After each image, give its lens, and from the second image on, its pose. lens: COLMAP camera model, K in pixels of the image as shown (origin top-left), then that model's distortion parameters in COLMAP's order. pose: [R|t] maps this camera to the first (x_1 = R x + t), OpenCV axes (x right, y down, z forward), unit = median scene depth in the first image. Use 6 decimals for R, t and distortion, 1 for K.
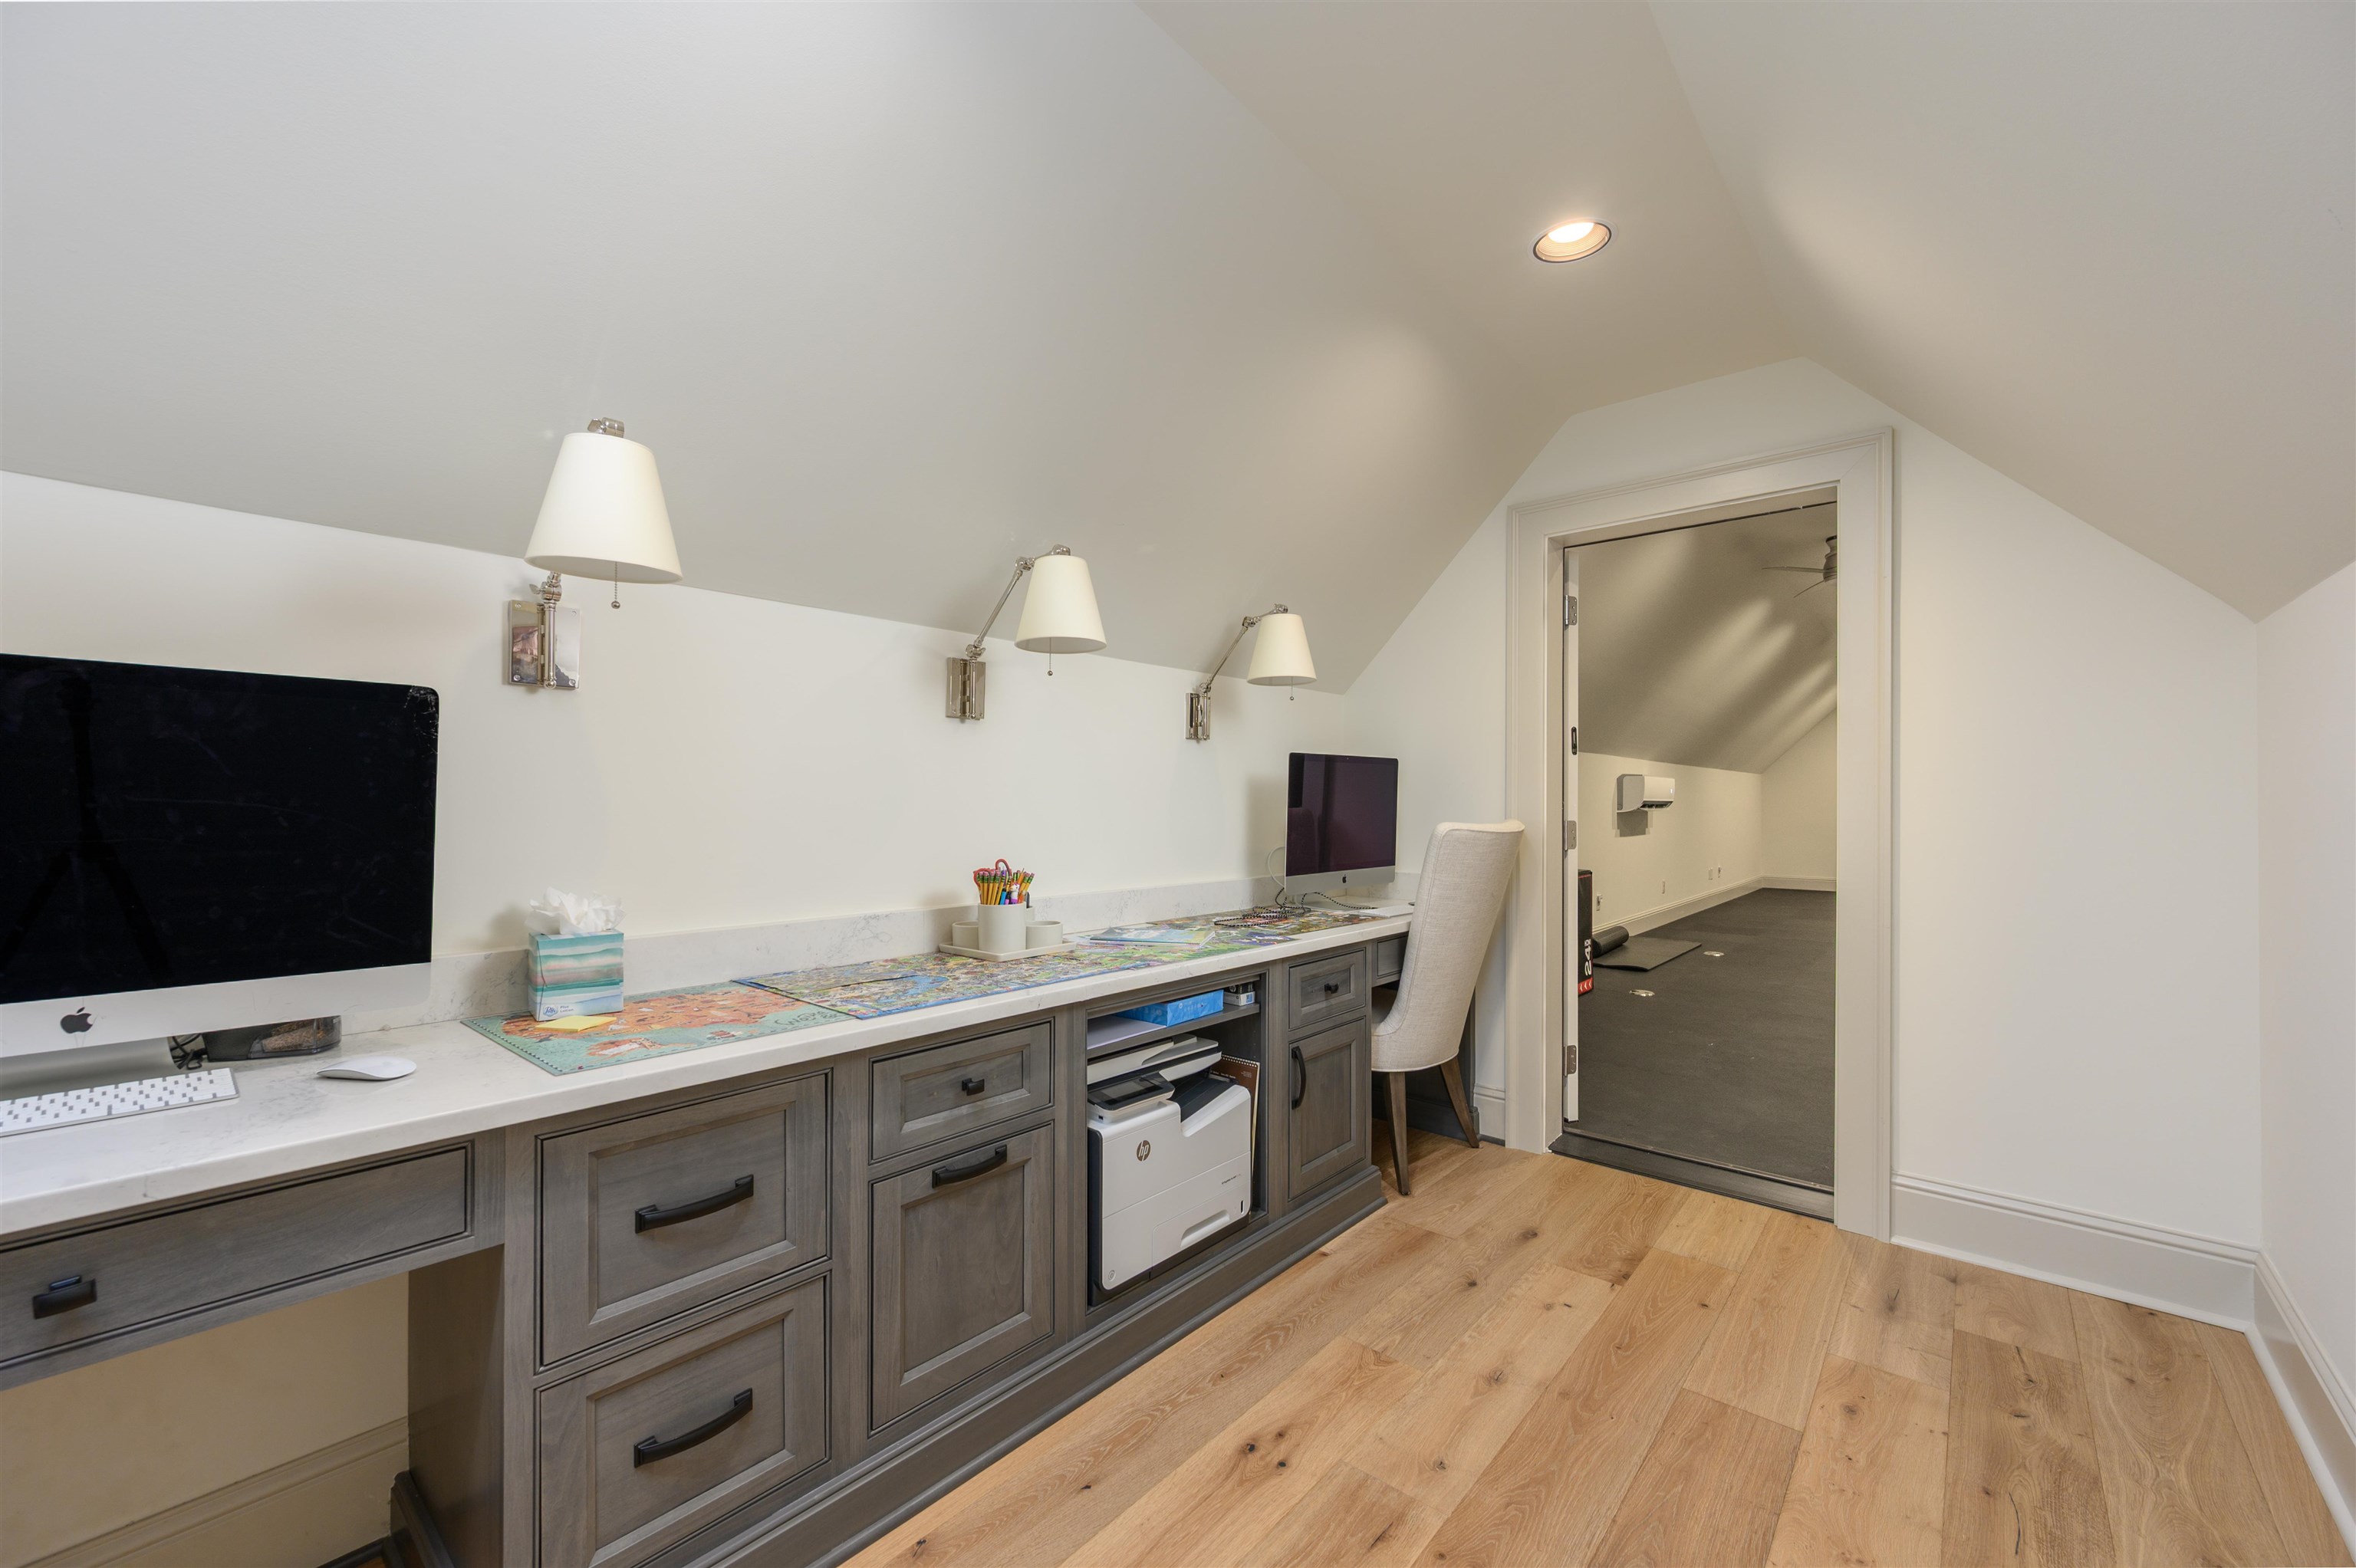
lens RADIAL K [[946.8, 0, 1171.4], [0, 946.8, 796.5], [0, 0, 1]] dist [0.000985, 0.000021]
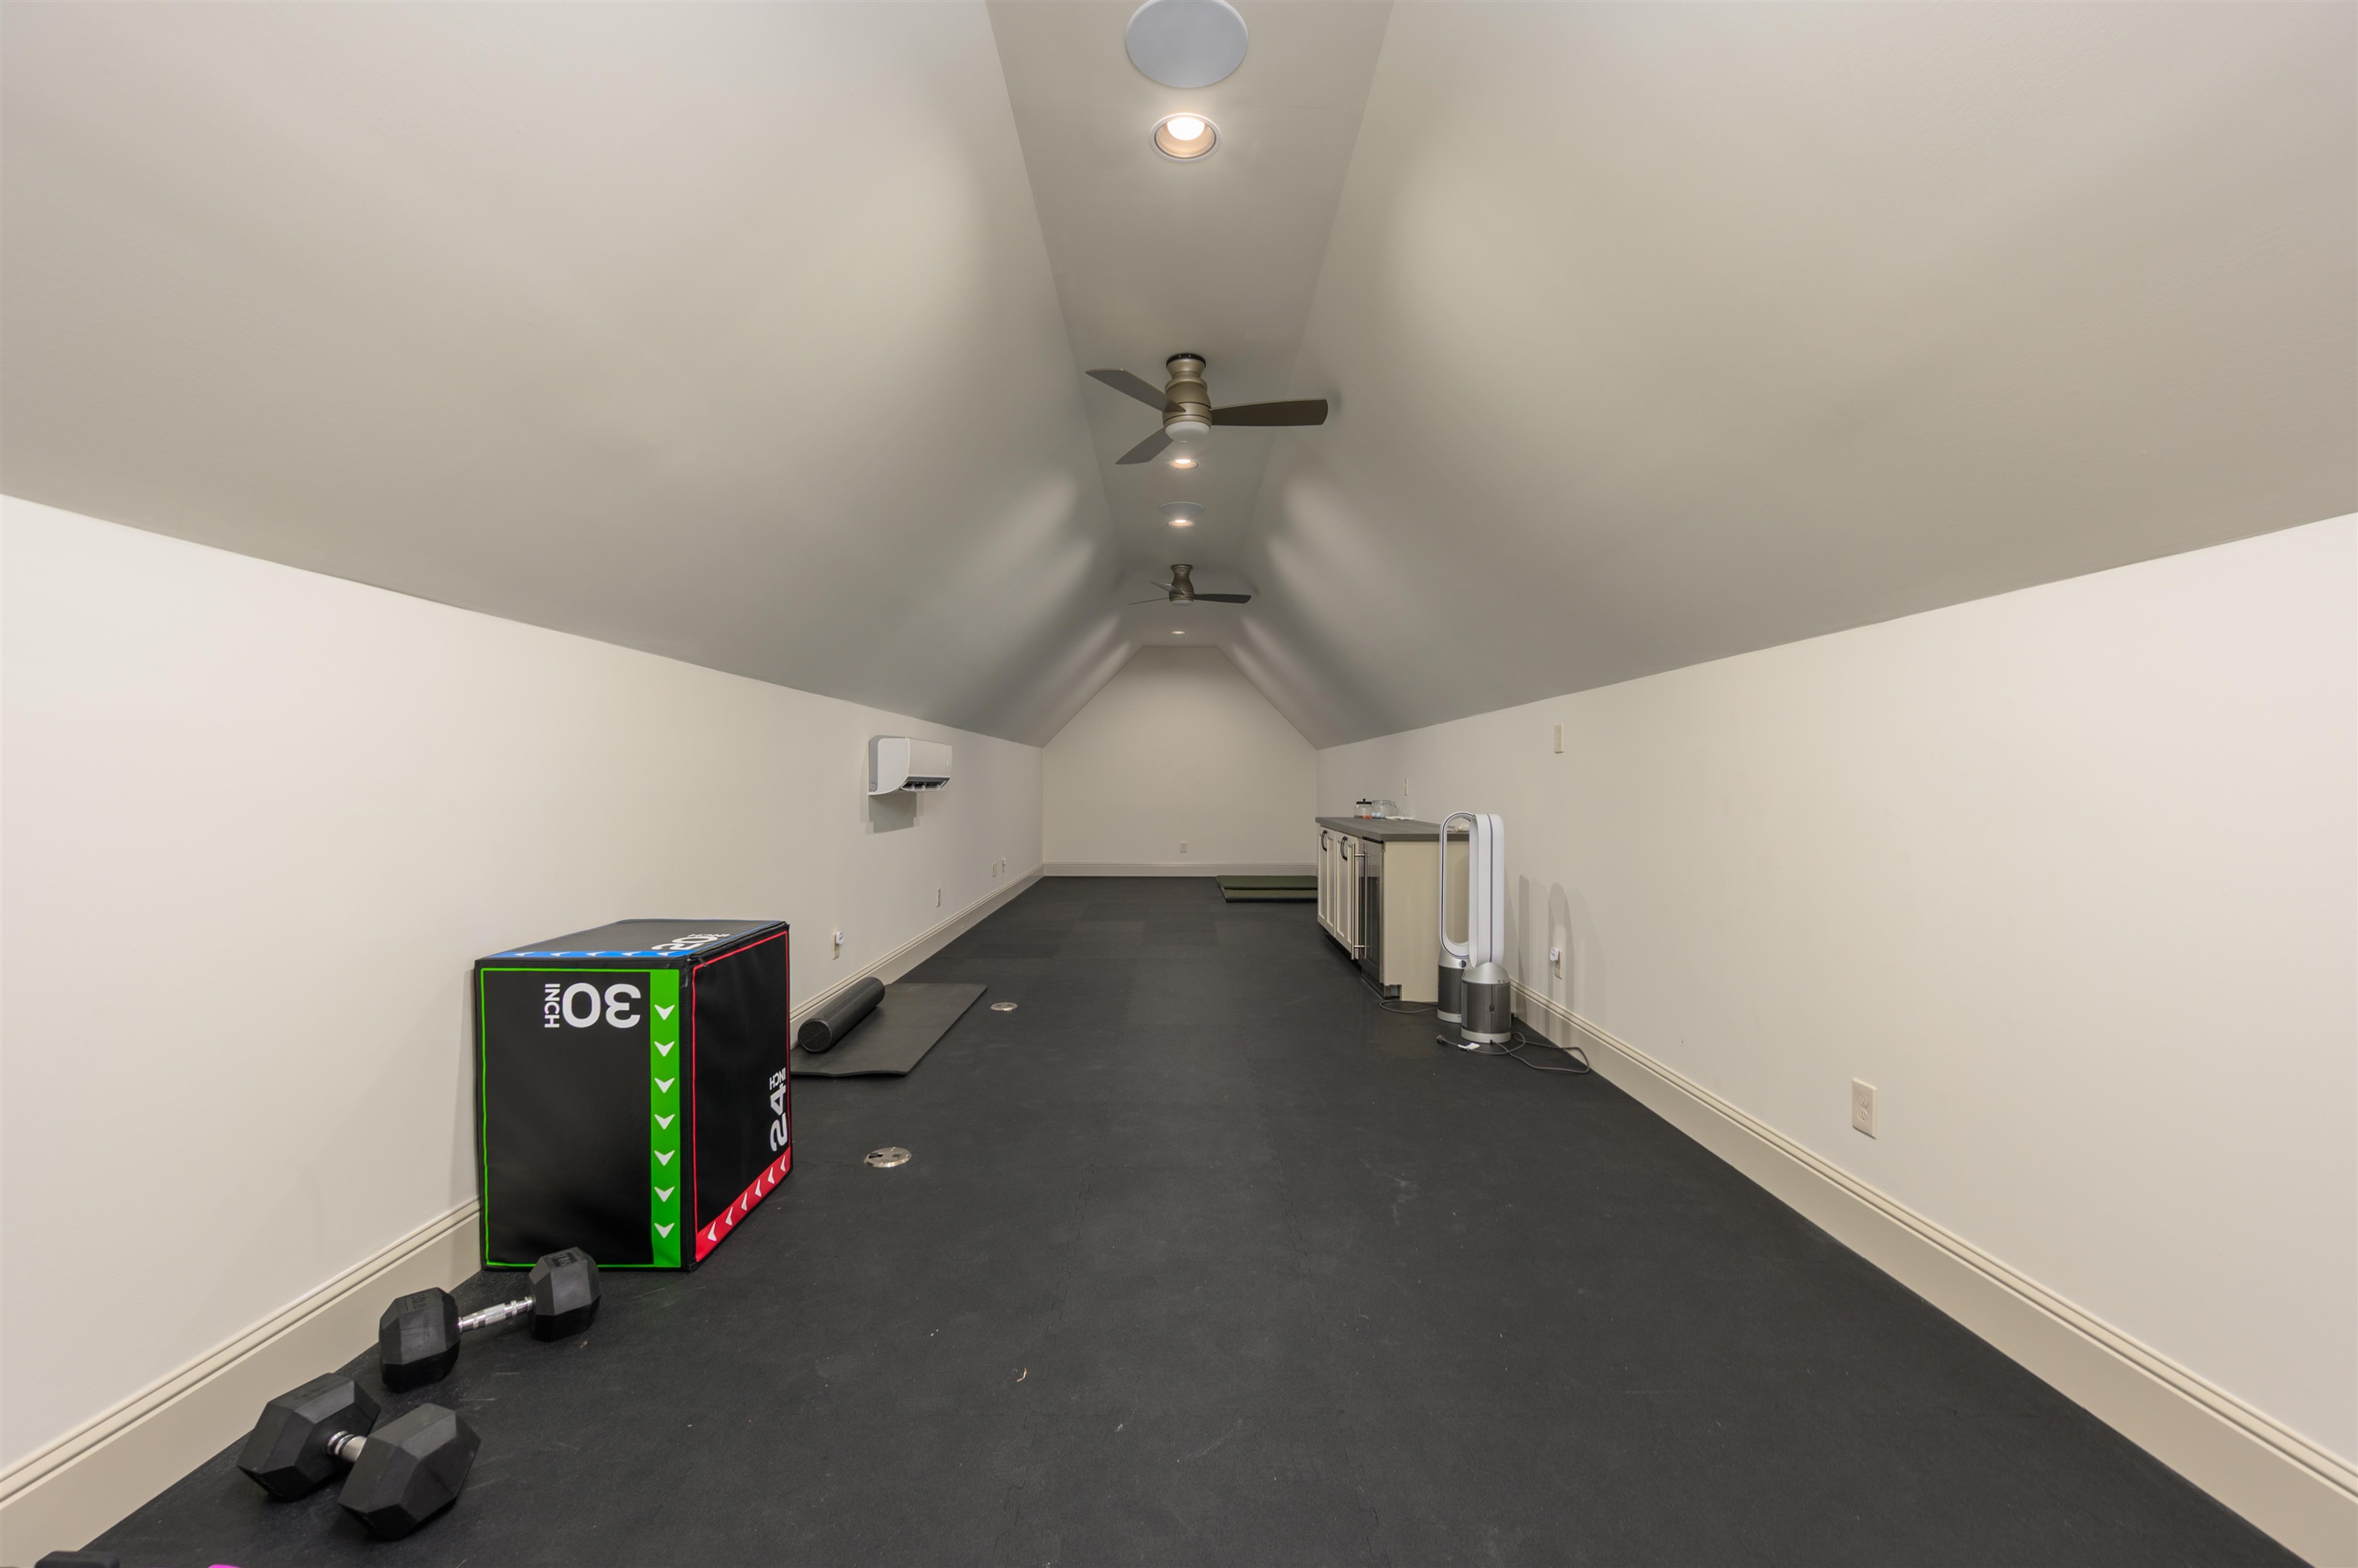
lens RADIAL K [[958.9, 0, 1176.0], [0, 958.9, 783.0], [0, 0, 1]] dist [-0.000319, -0.000009]
pose [[0.756514, -0.006072, 0.653949, 0.204899], [-0.001236, 0.999942, 0.010715, 0.001476], [-0.653976, -0.008914, 0.756463, 0.375614]]
